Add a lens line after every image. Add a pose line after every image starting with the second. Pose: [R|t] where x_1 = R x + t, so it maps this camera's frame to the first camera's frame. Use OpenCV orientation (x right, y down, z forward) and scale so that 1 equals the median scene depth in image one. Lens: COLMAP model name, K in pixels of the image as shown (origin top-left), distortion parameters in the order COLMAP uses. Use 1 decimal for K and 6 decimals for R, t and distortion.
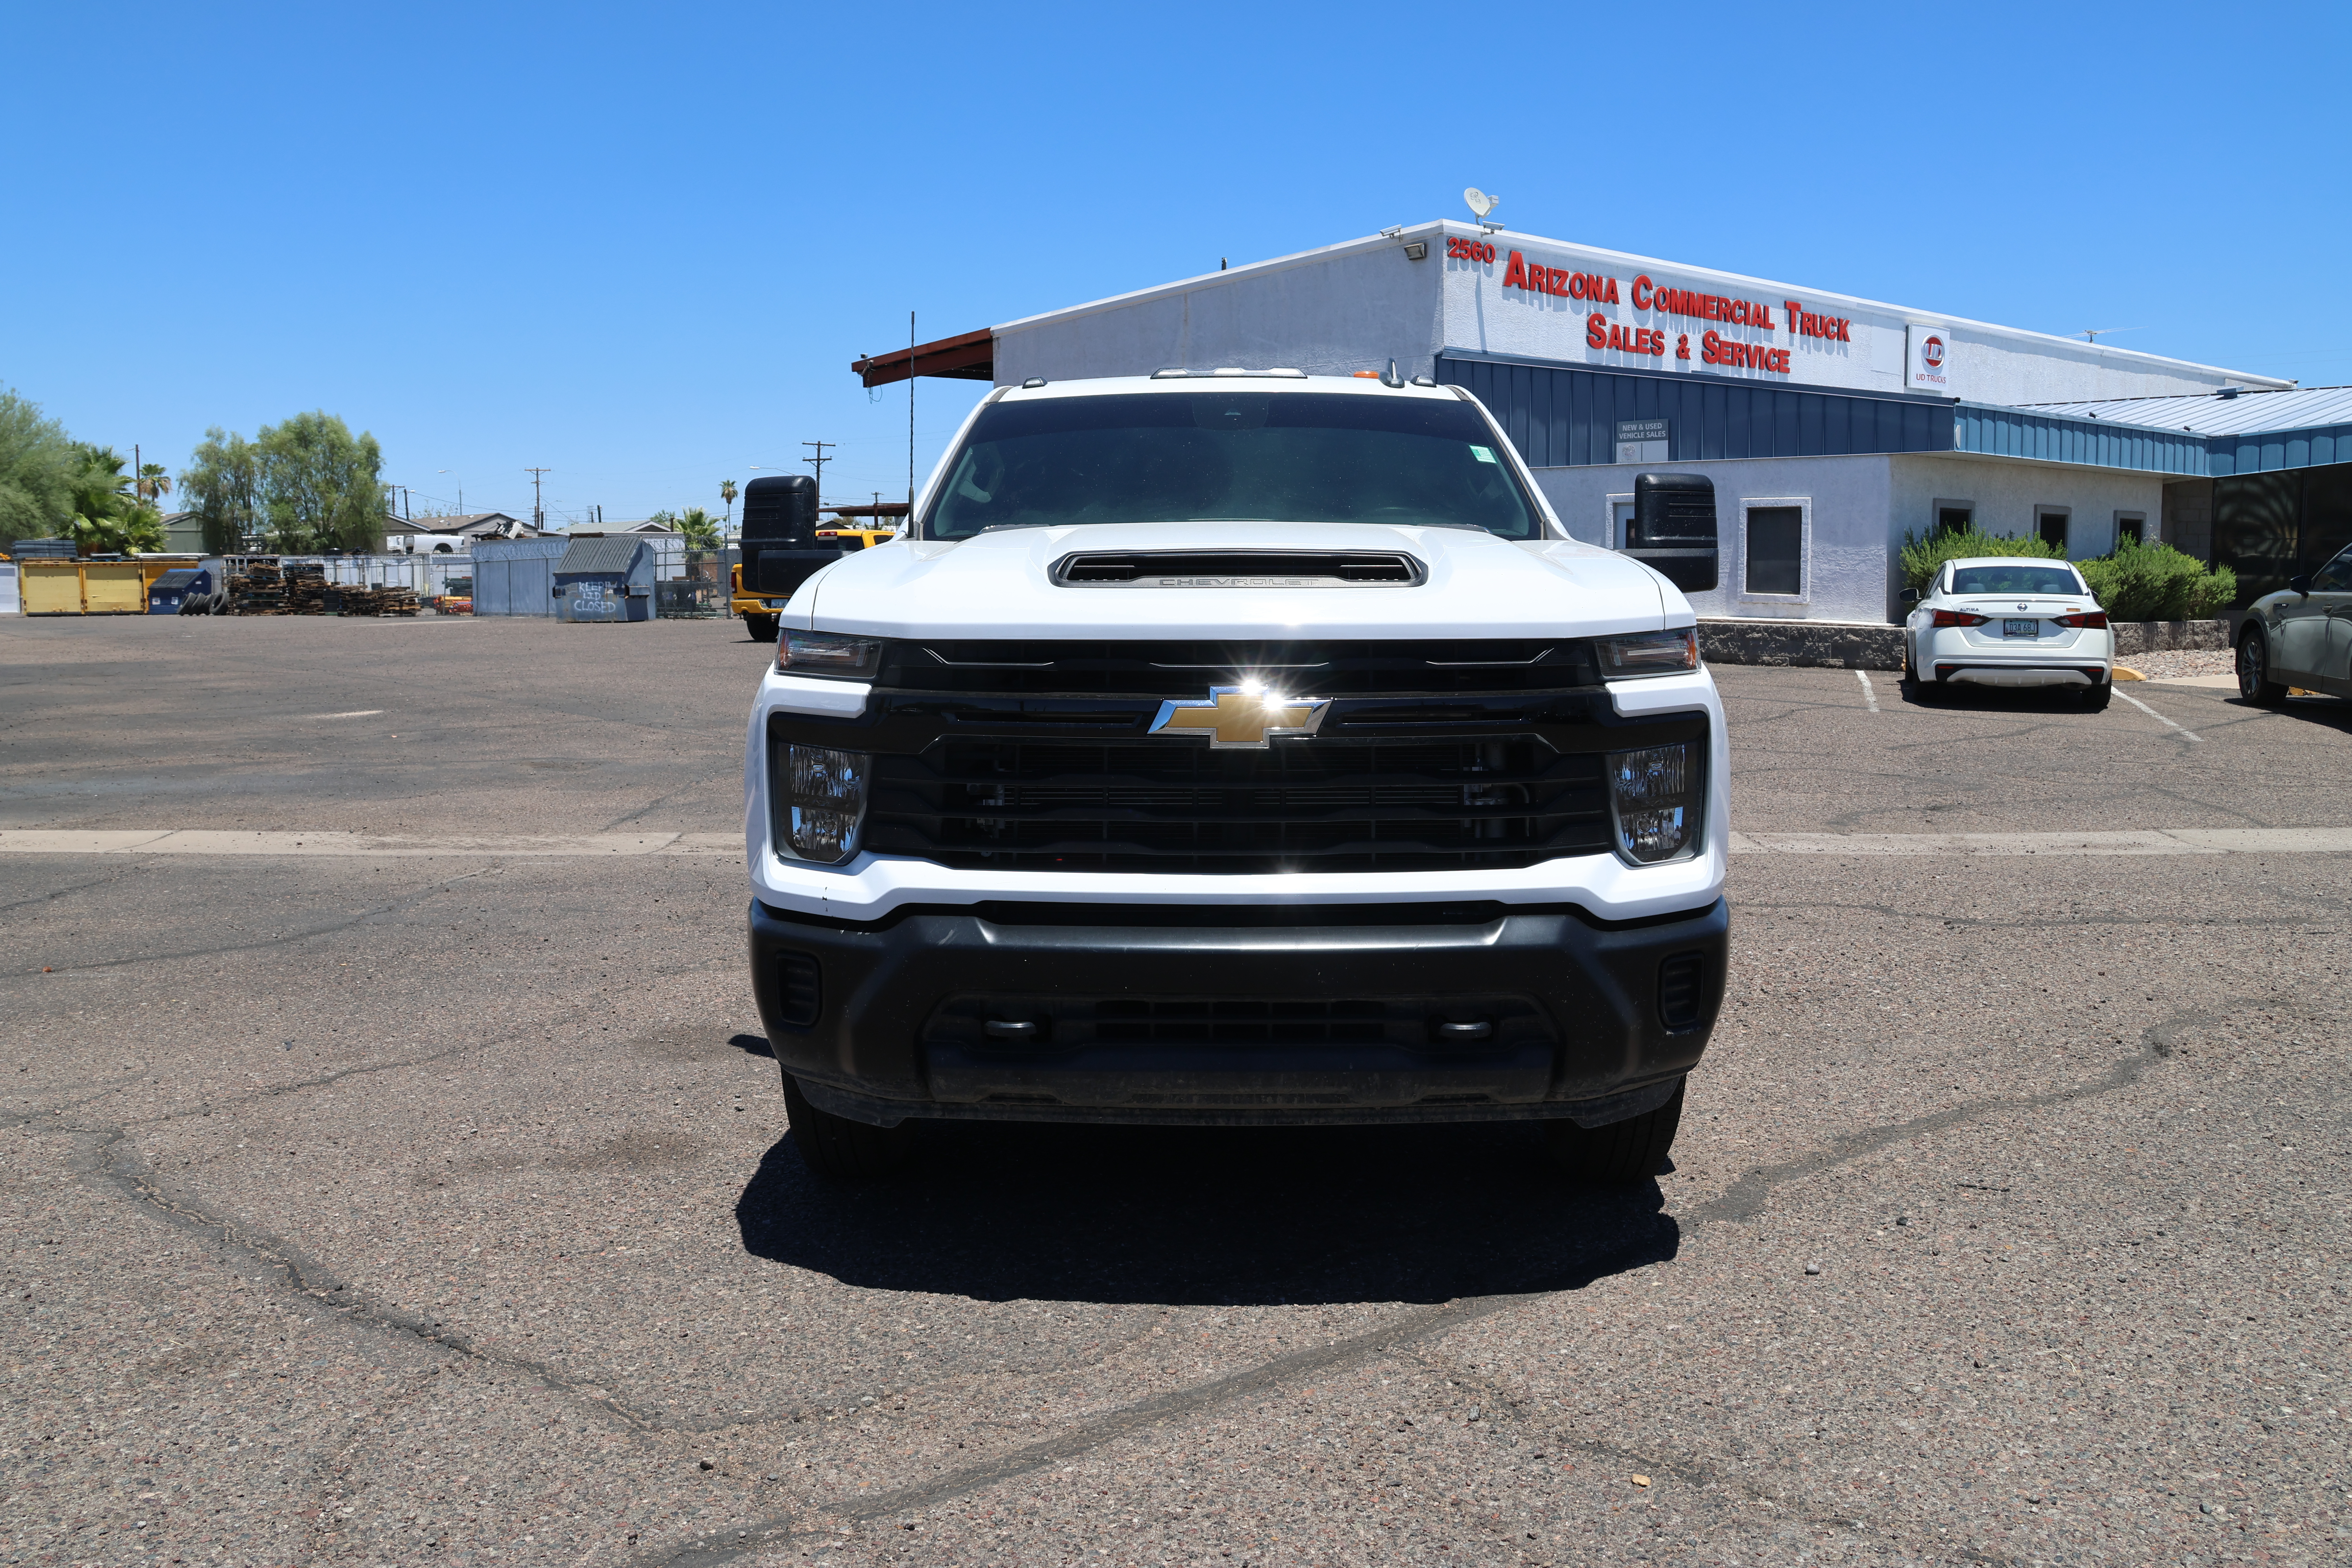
lens RADIAL K [[1969.7, 0, 1185.1], [0, 1969.7, 782.6], [0, 0, 1]] dist [-0.160759, 0.135674]
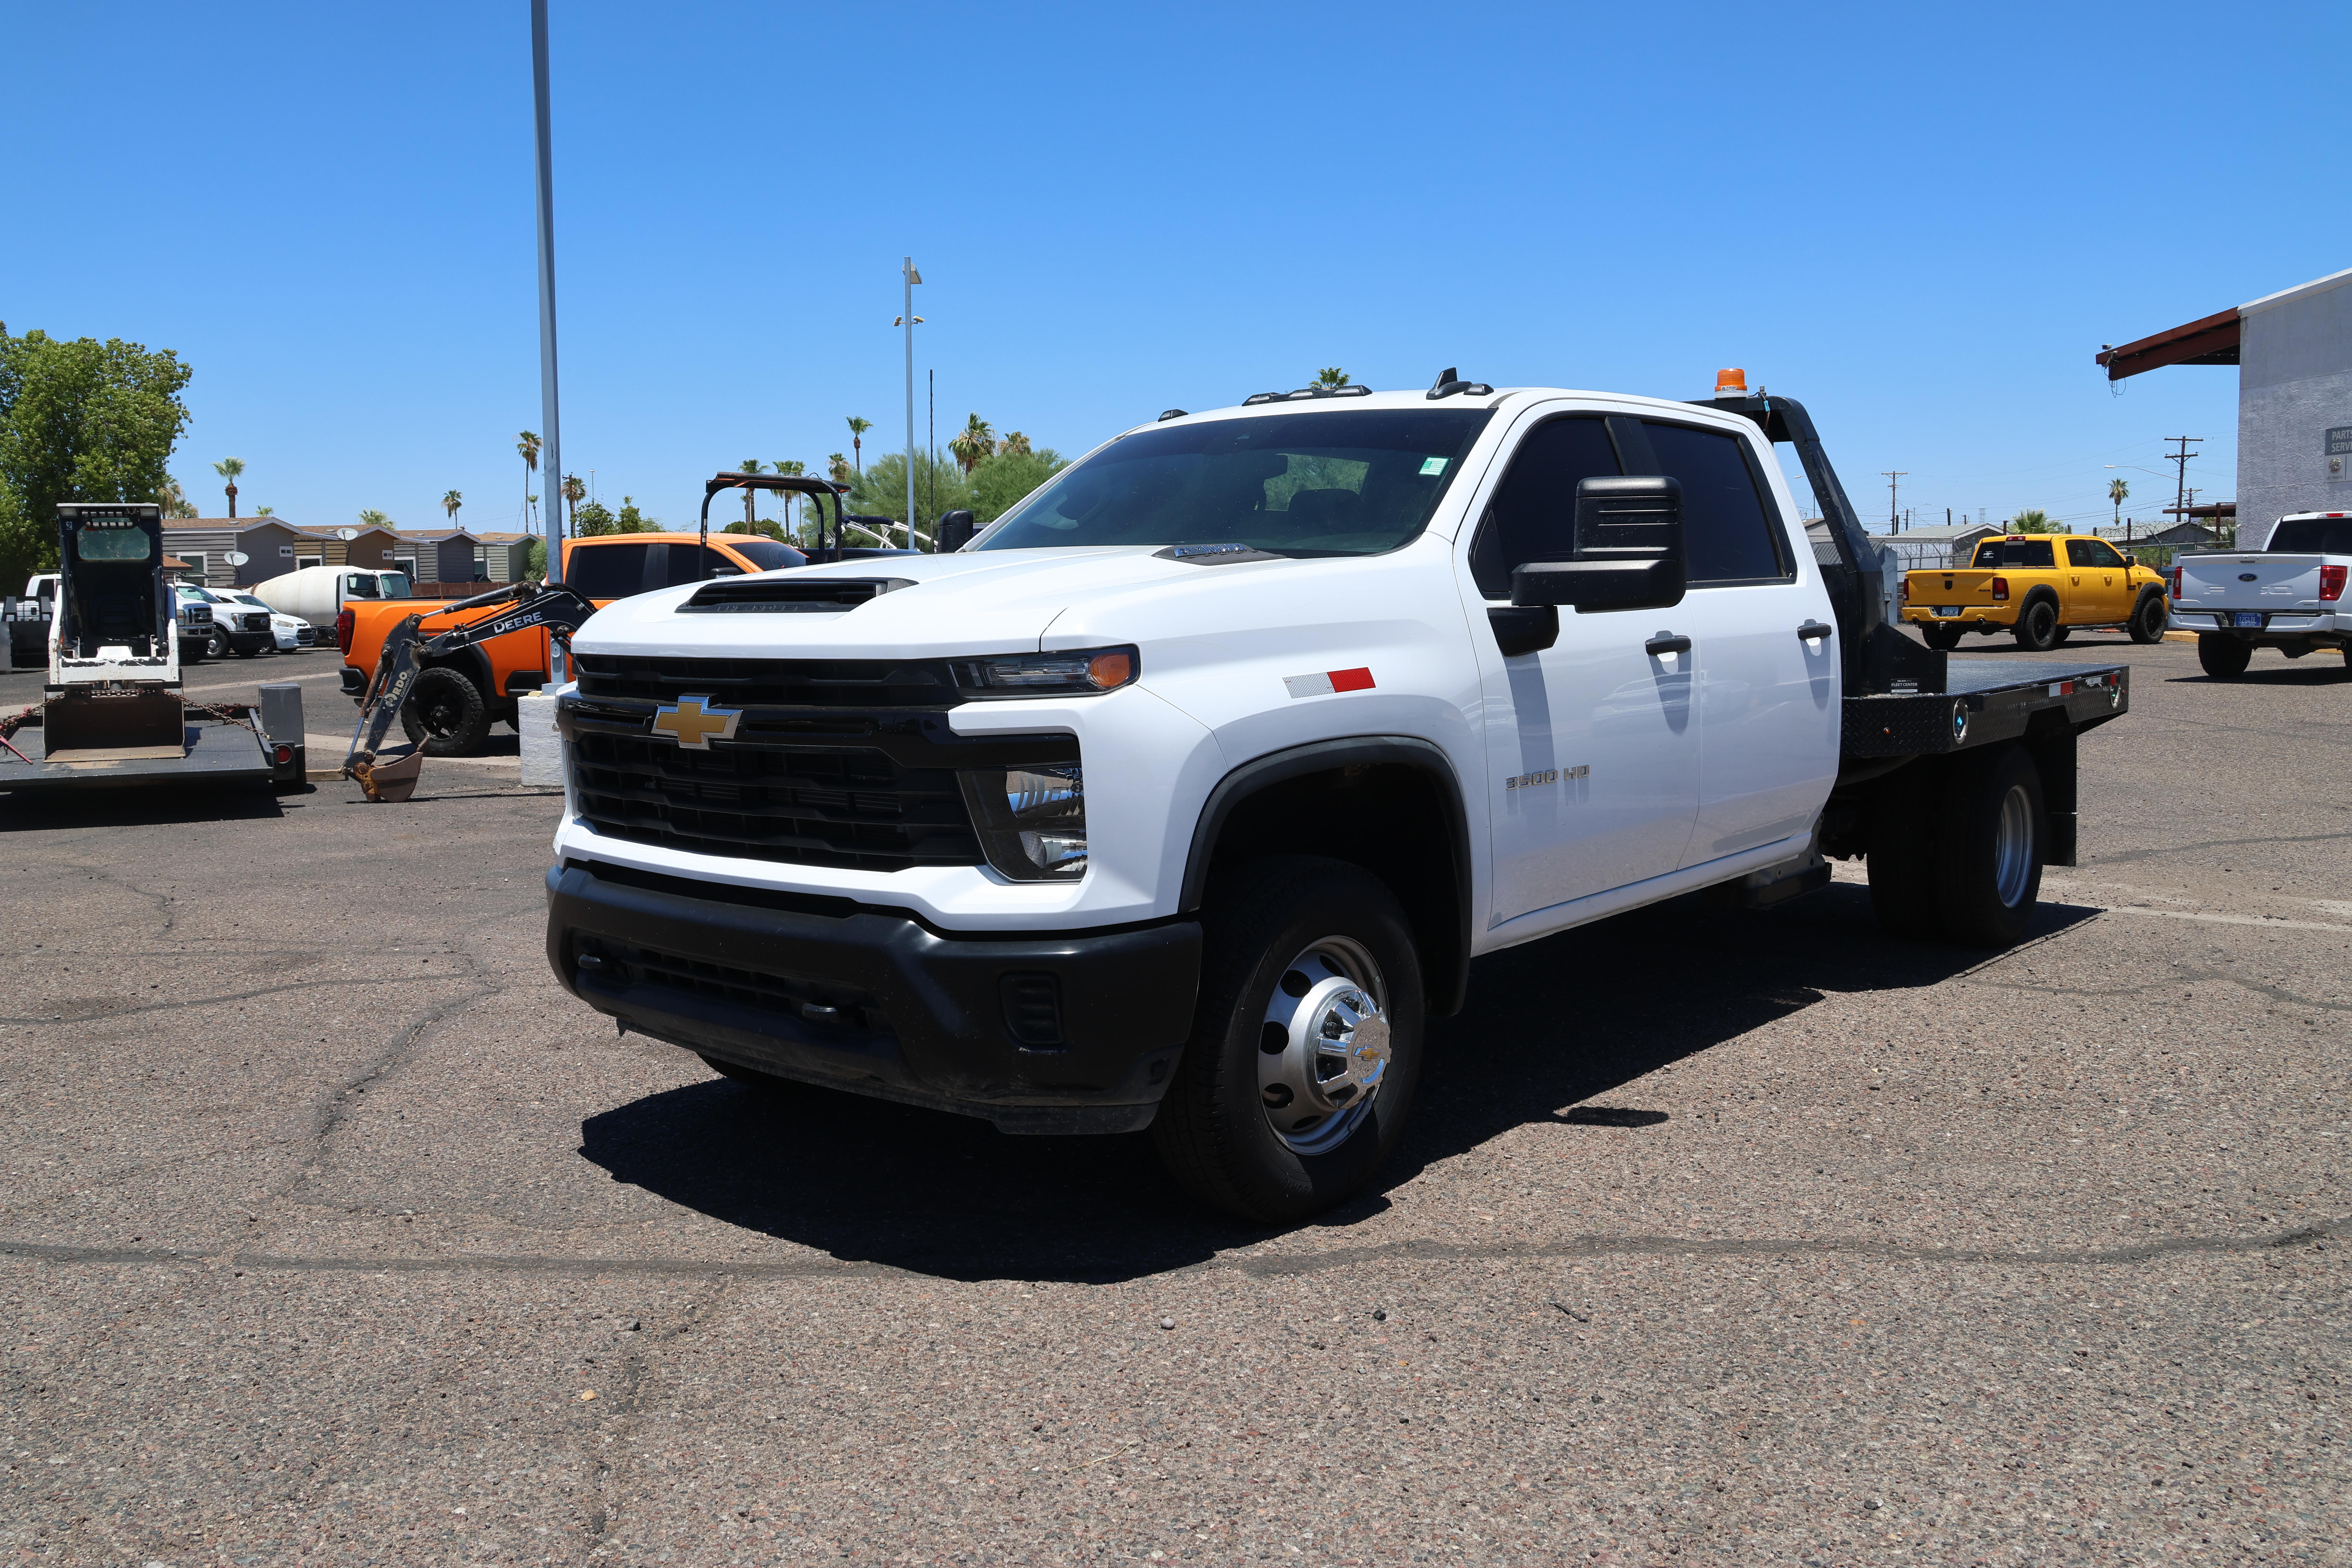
lens RADIAL K [[1969.7, 0, 1185.1], [0, 1969.7, 782.6], [0, 0, 1]] dist [-0.160759, 0.135674]
pose [[0.770589, 0.055675, -0.634896, 0.950667], [-0.056766, 0.998214, 0.018636, -0.033709], [0.634800, 0.021680, 0.772372, 0.260525]]
